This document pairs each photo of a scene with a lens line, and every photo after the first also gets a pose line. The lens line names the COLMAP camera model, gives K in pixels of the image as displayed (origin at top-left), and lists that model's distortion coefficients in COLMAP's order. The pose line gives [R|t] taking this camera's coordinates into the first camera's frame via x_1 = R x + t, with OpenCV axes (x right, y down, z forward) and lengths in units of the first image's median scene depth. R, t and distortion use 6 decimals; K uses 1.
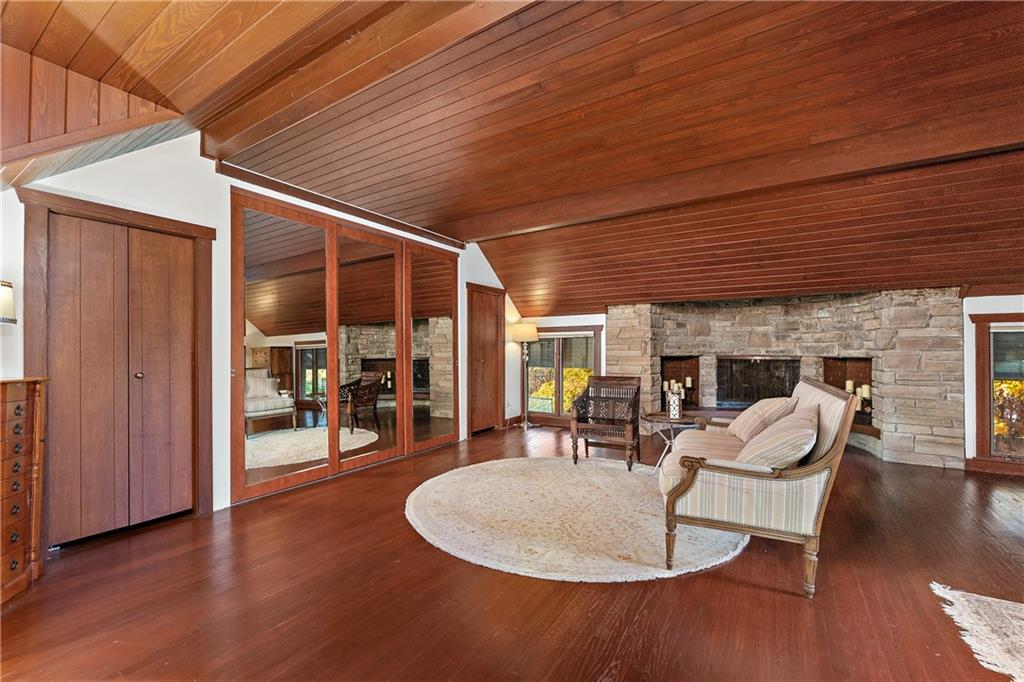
lens RADIAL K [[426.0, 0, 514.4], [0, 426.0, 351.4], [0, 0, 1]] dist [-0.001923, -0.000349]
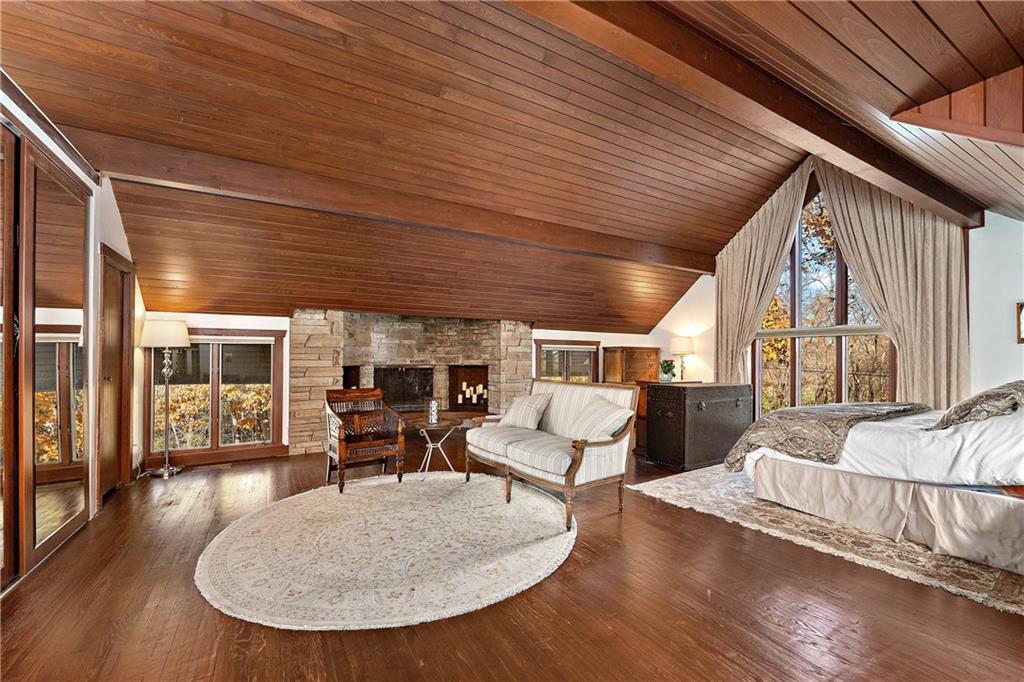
lens RADIAL K [[420.6, 0, 512.8], [0, 420.6, 359.9], [0, 0, 1]] dist [0.000593, -0.000029]
pose [[0.462486, 0.000106, 0.886626, -0.360140], [0.002085, 0.999997, -0.001207, -0.001803], [-0.886624, 0.002407, 0.462485, 0.239950]]
